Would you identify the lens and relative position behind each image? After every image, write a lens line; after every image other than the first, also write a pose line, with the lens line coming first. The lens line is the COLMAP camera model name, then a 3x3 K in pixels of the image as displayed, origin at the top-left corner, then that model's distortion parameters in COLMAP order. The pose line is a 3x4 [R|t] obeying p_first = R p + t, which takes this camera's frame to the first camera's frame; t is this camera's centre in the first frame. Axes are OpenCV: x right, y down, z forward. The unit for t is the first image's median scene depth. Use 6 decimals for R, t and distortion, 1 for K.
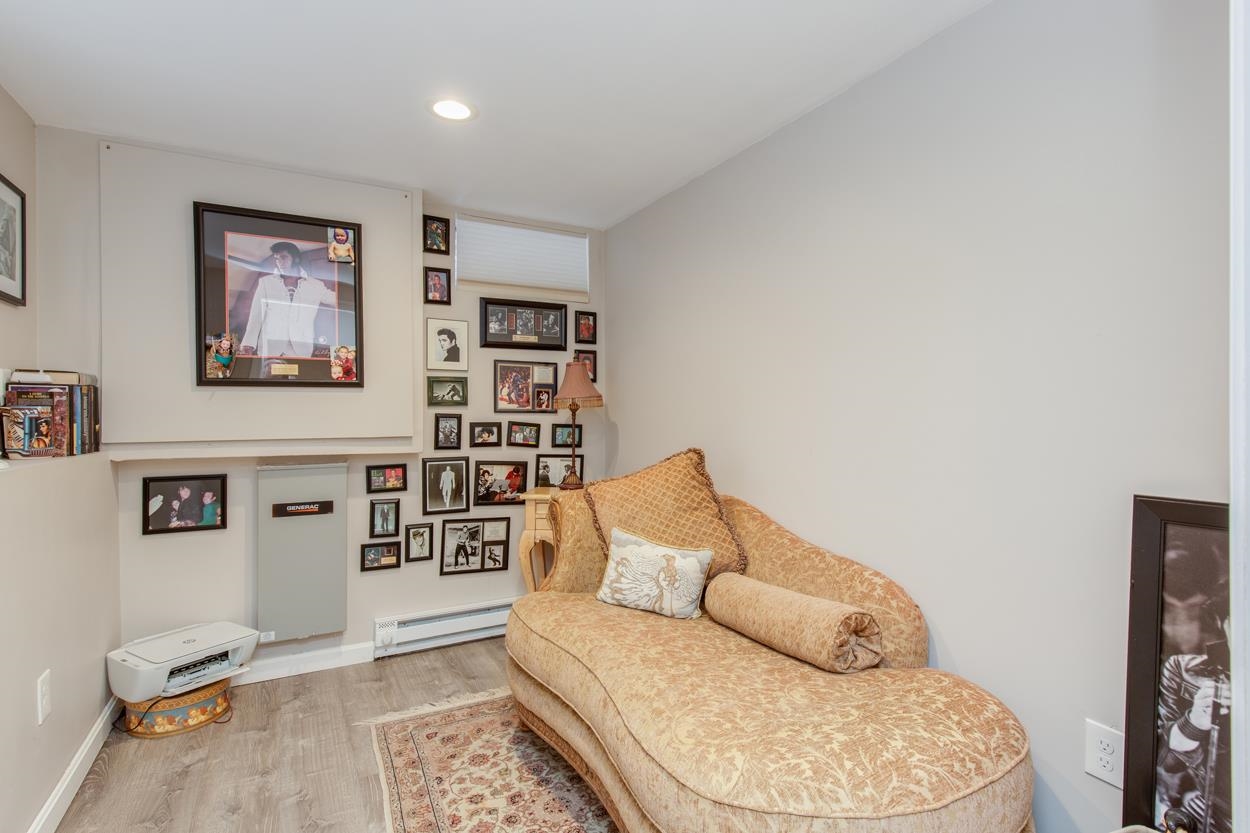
lens RADIAL K [[592.7, 0, 626.6], [0, 592.7, 418.9], [0, 0, 1]] dist [0.013595, -0.003300]
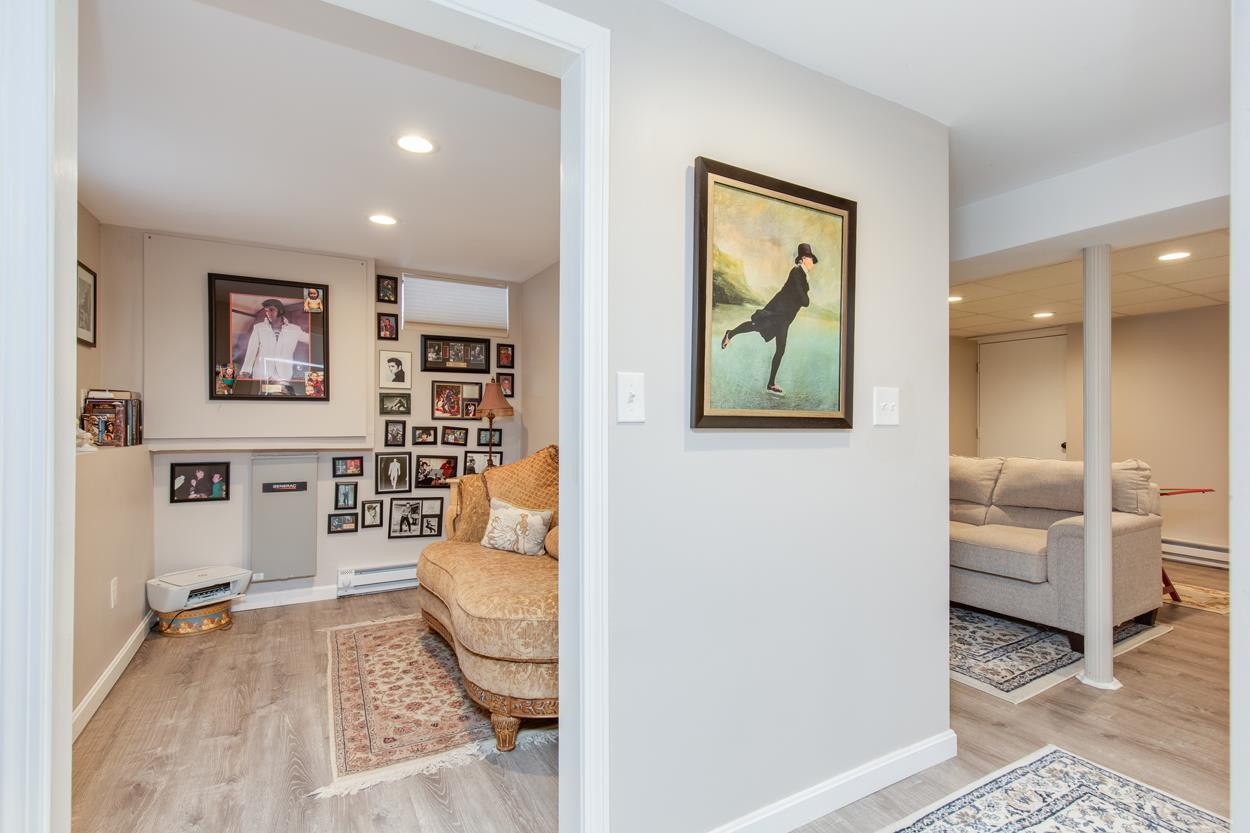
lens RADIAL K [[582.4, 0, 643.5], [0, 582.4, 424.8], [0, 0, 1]] dist [0.010626, -0.002167]
pose [[0.999763, 0.006573, 0.020731, 0.292262], [-0.006522, 0.999976, -0.002533, 0.001981], [-0.020747, 0.002397, 0.999782, -0.425251]]
